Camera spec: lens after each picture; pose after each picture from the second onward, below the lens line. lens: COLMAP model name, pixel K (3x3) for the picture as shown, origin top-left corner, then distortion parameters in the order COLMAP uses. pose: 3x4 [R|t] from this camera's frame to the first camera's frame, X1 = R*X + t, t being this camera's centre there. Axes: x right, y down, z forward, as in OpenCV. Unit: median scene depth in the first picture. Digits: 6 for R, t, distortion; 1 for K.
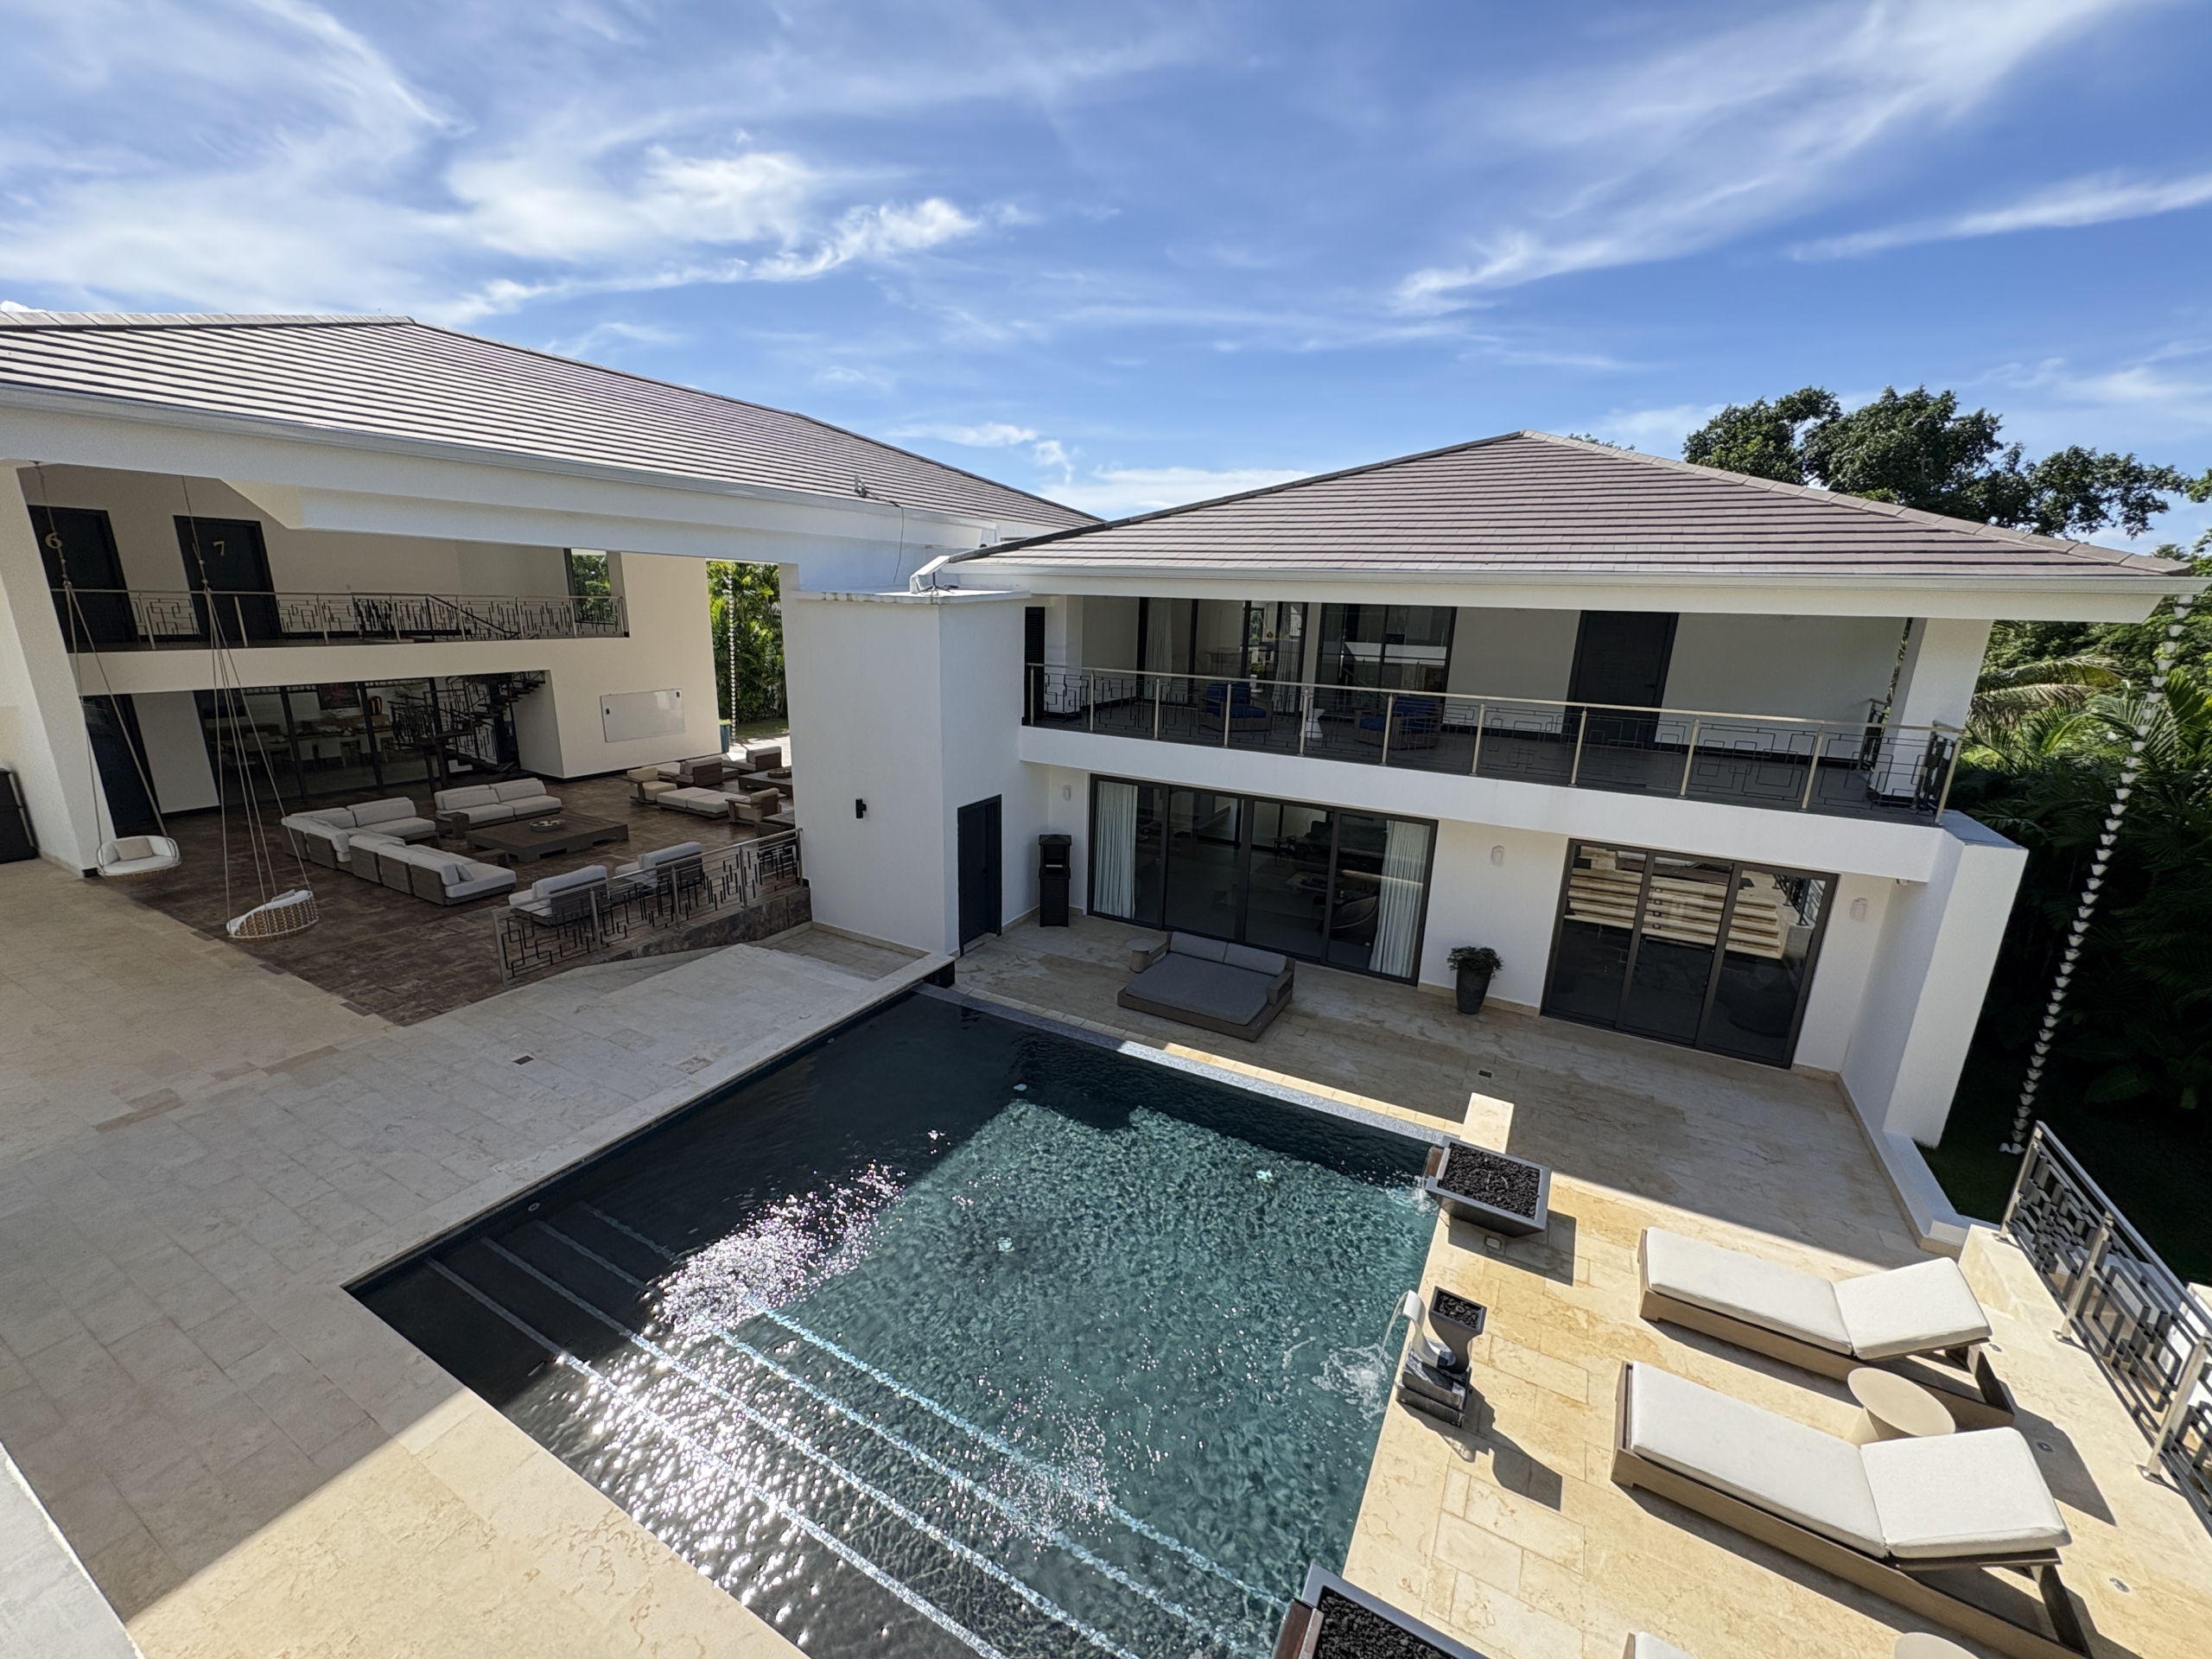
lens RADIAL K [[879.8, 0, 1106.0], [0, 879.8, 829.5], [0, 0, 1]] dist [-0.001492, 0.000471]
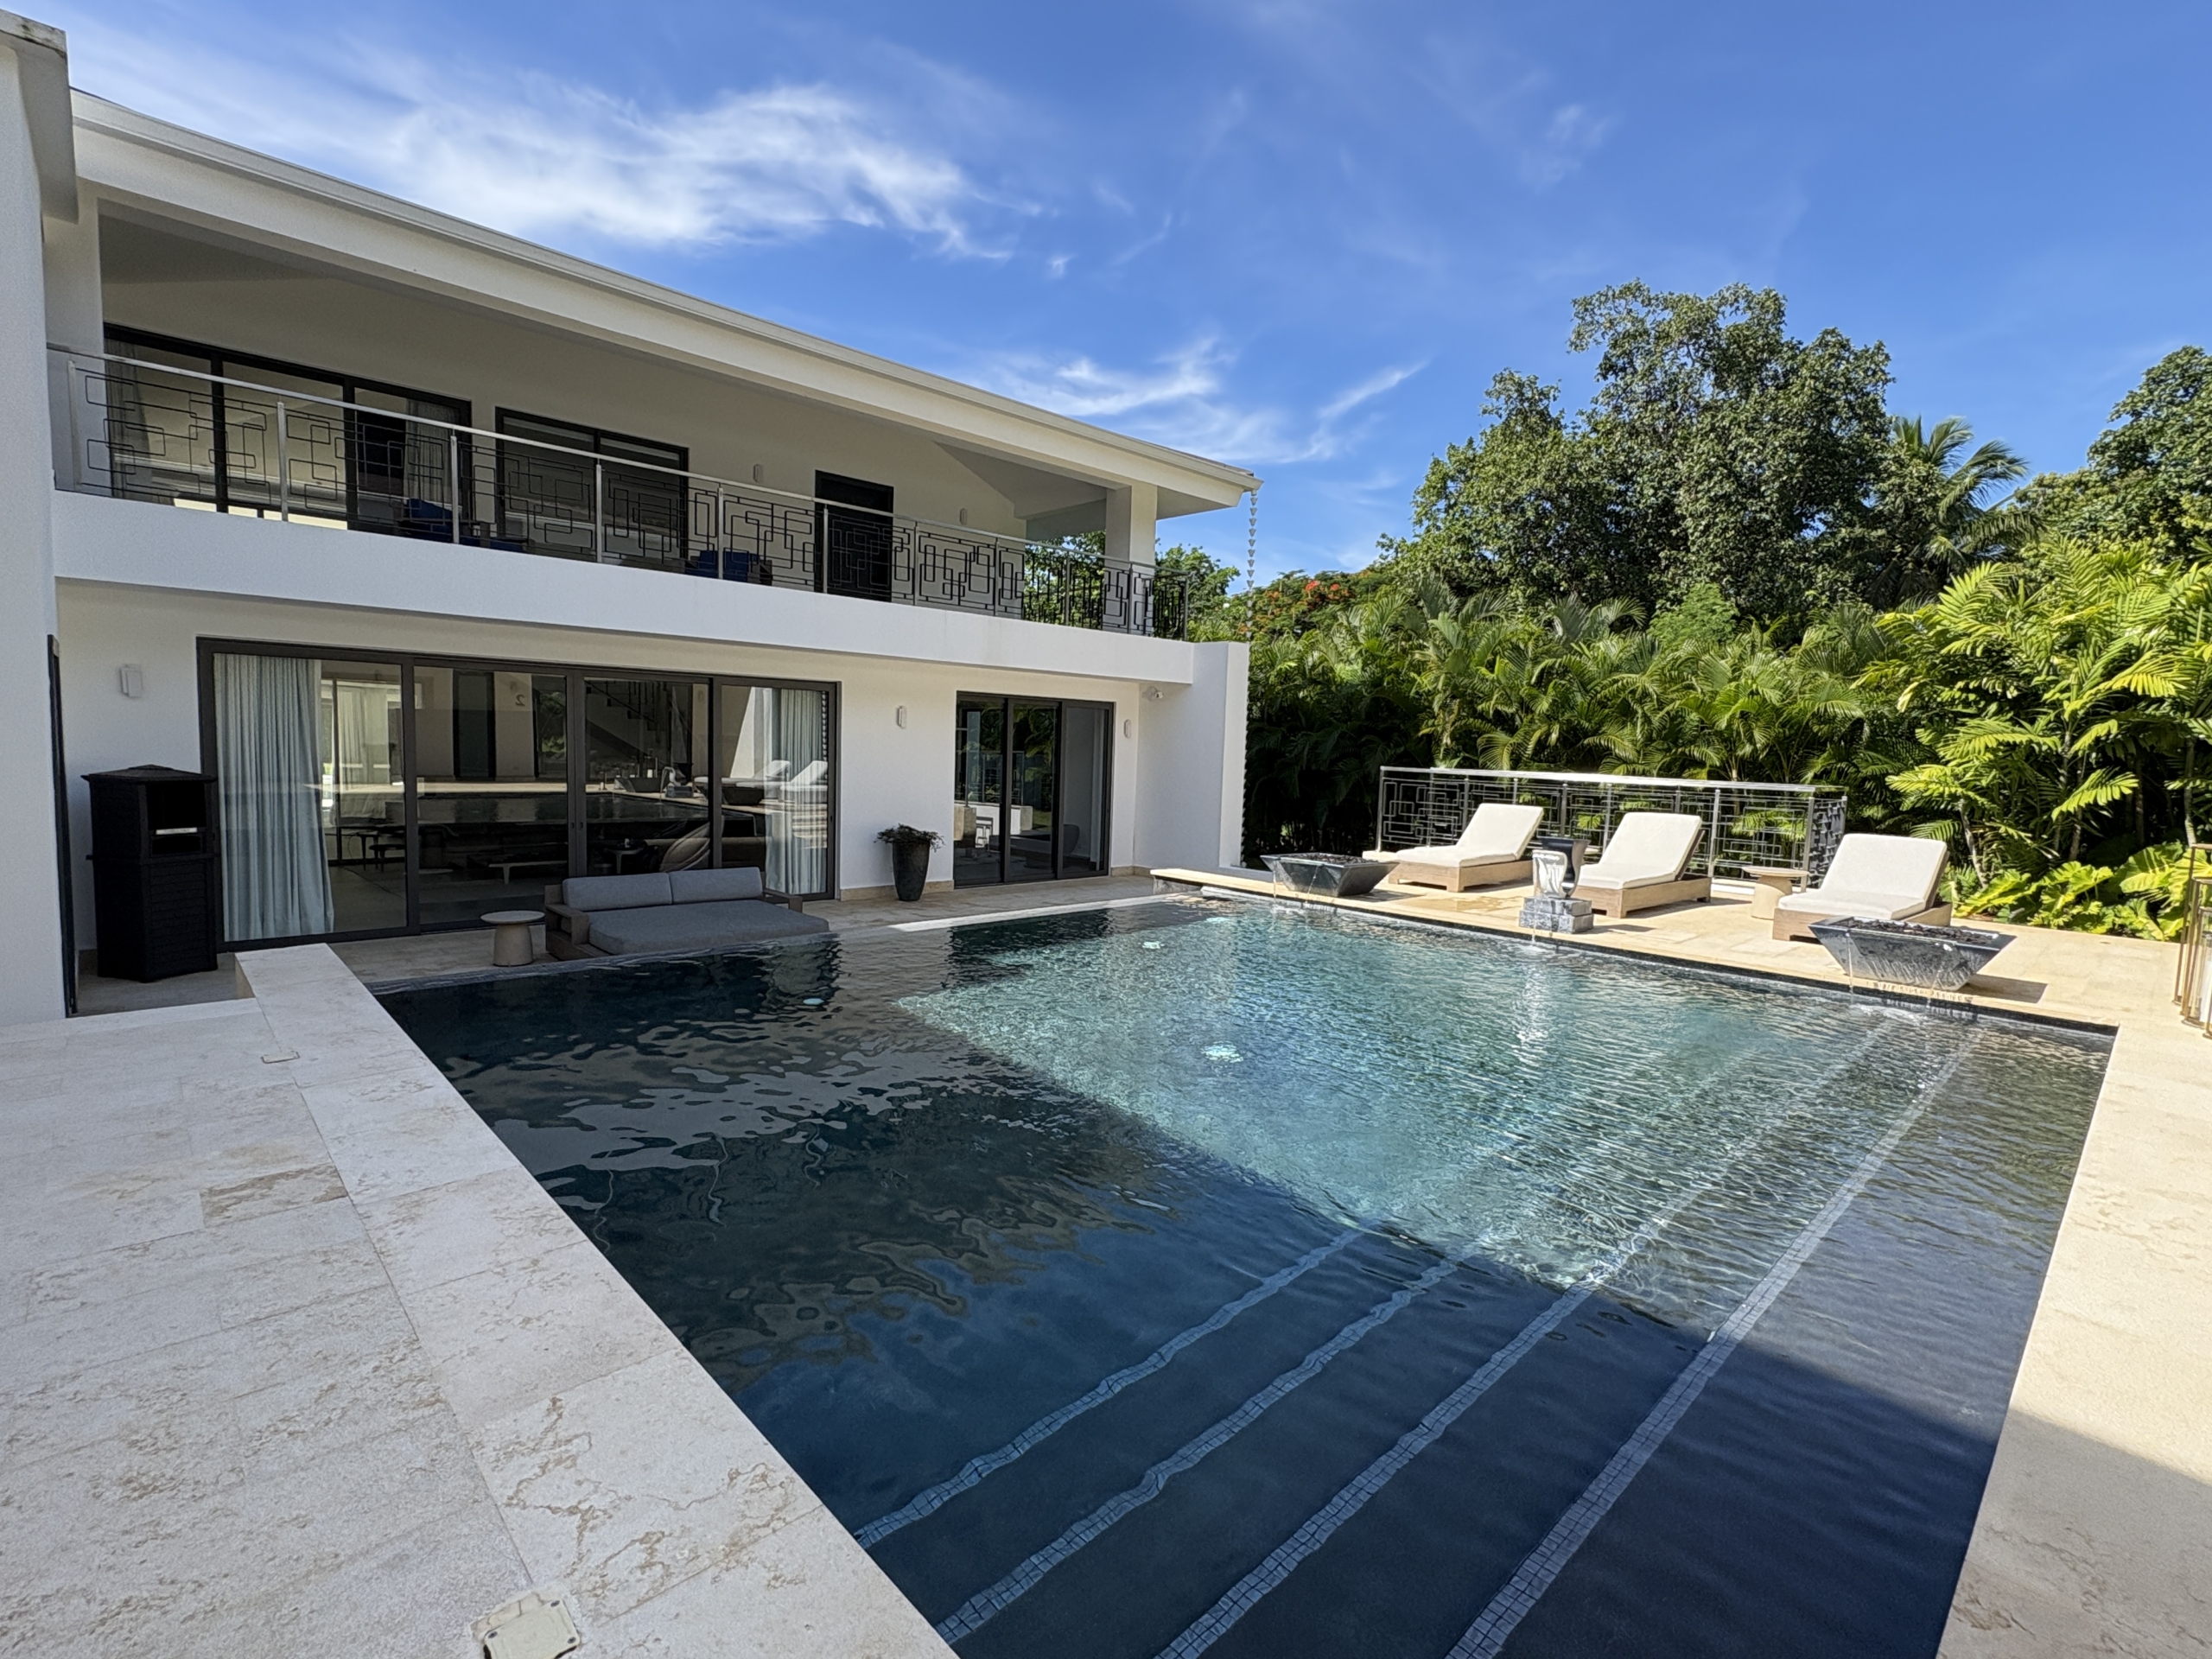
lens RADIAL K [[1031.6, 0, 1106.0], [0, 1031.6, 829.5], [0, 0, 1]] dist [-0.001083, -0.000331]
pose [[0.308671, -0.095951, 0.946317, -0.412516], [0.217643, 0.975629, 0.027932, 0.130251], [-0.925934, 0.197337, 0.322032, 0.410601]]
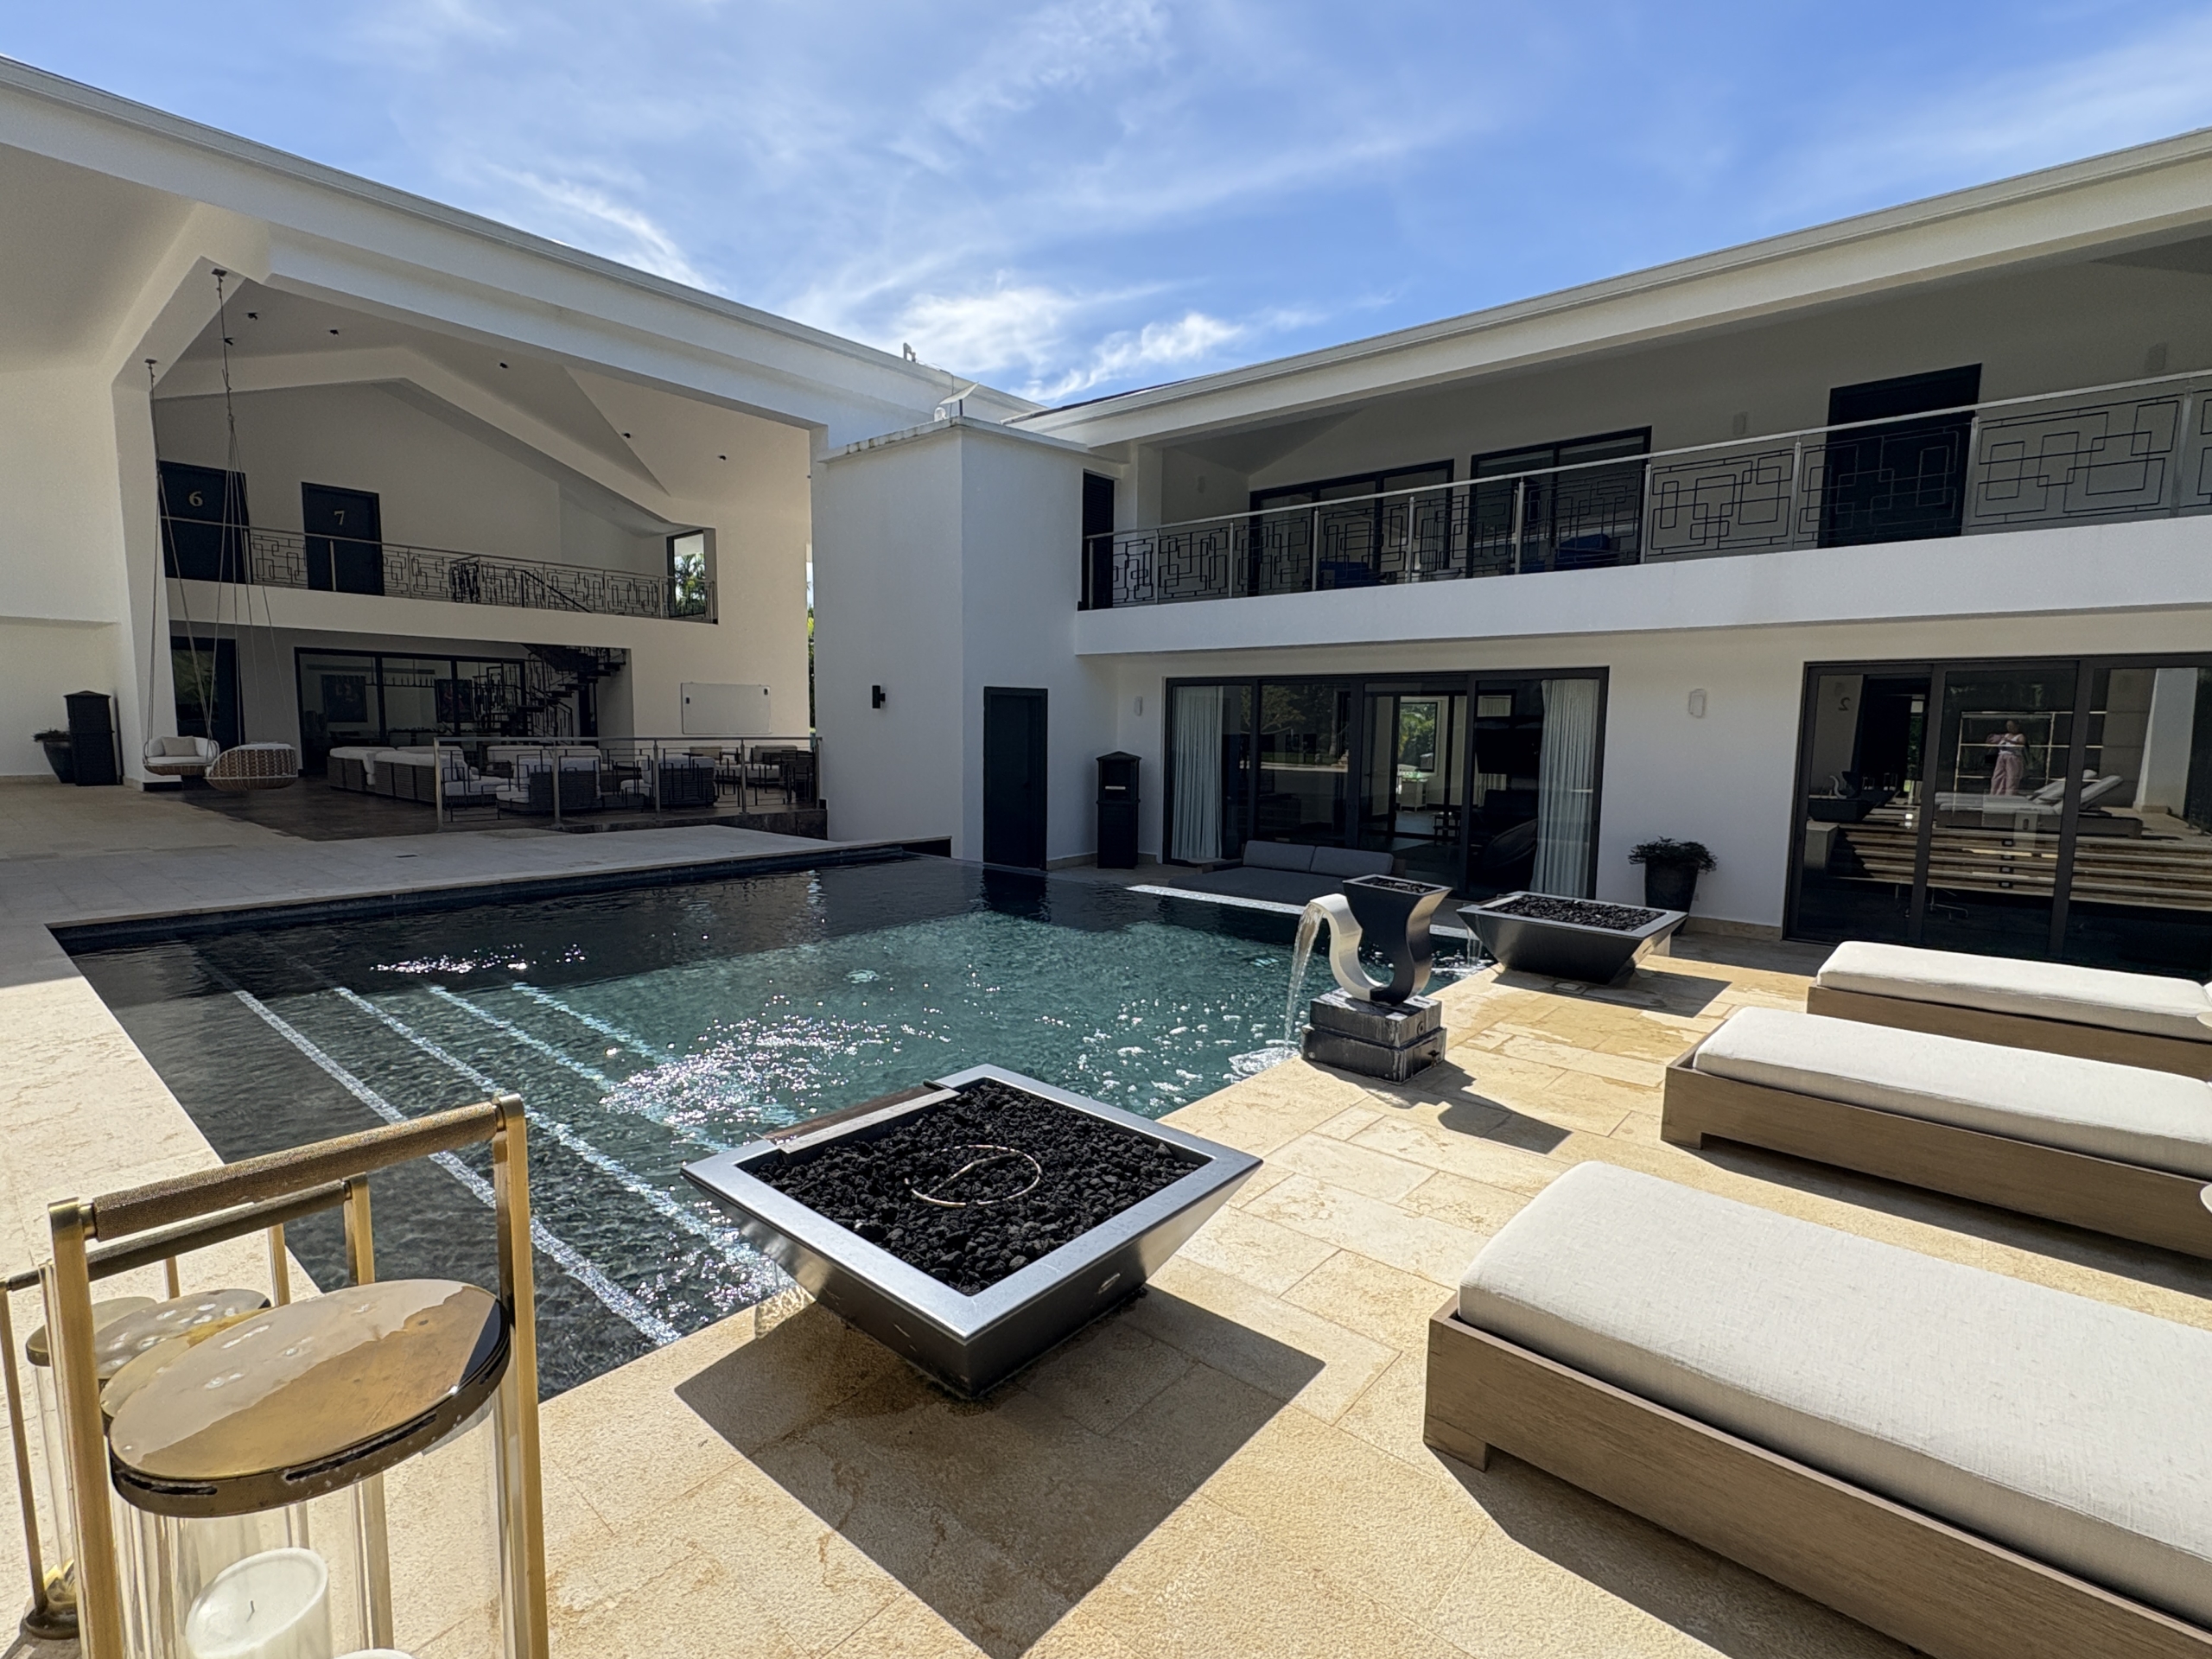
lens RADIAL K [[1031.6, 0, 1106.0], [0, 1031.6, 829.5], [0, 0, 1]] dist [-0.001083, -0.000331]
pose [[0.978558, 0.005111, -0.205907, 0.127486], [-0.037582, 0.987341, -0.154096, 0.227246], [0.202513, 0.158530, 0.966363, 0.105123]]
